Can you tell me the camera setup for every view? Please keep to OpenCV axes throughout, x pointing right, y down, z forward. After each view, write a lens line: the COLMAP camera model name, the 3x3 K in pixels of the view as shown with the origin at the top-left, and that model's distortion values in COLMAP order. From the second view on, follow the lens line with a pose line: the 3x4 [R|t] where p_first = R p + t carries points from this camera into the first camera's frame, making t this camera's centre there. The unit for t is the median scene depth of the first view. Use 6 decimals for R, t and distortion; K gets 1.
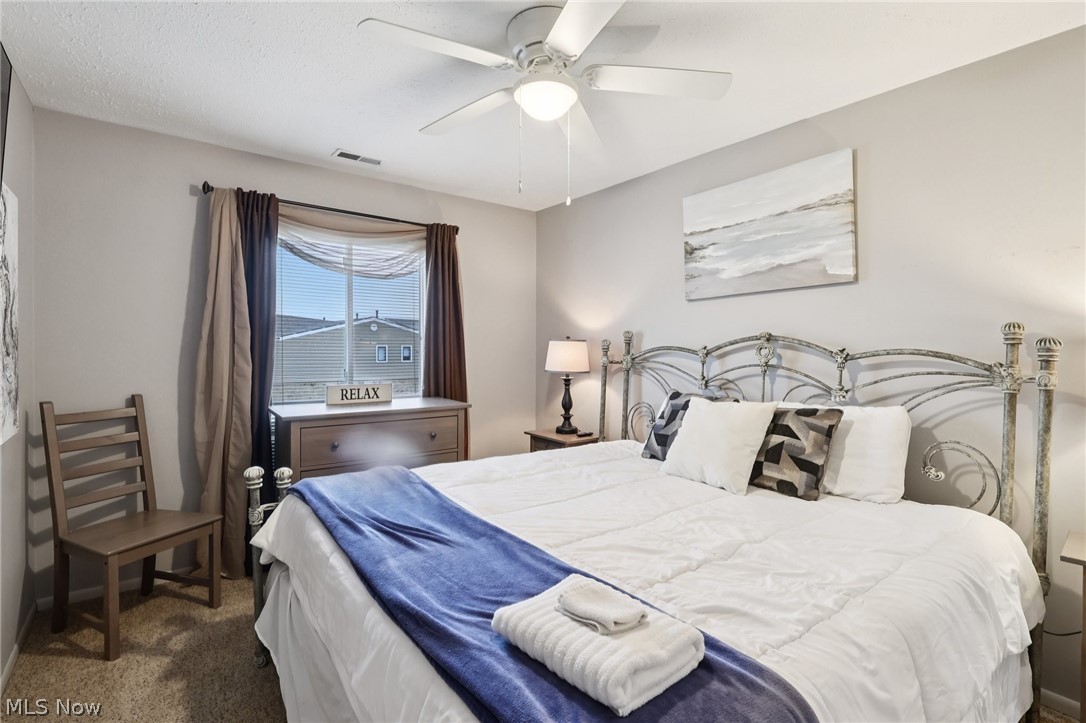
lens RADIAL K [[508.6, 0, 542.4], [0, 508.6, 360.2], [0, 0, 1]] dist [0.001864, -0.000134]
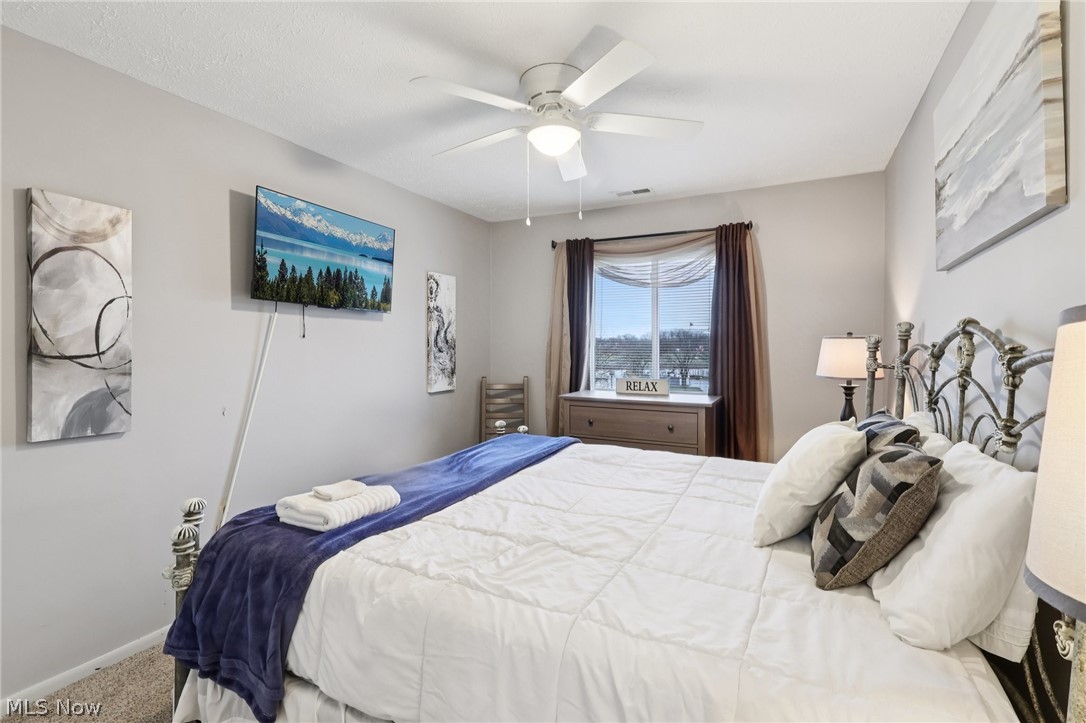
lens RADIAL K [[508.6, 0, 535.9], [0, 508.6, 361.3], [0, 0, 1]] dist [0.001864, -0.000134]
pose [[0.414909, 0.019917, -0.909645, 0.641880], [-0.018355, 0.999740, 0.013518, -0.004723], [0.909678, 0.011088, 0.415166, 0.276219]]
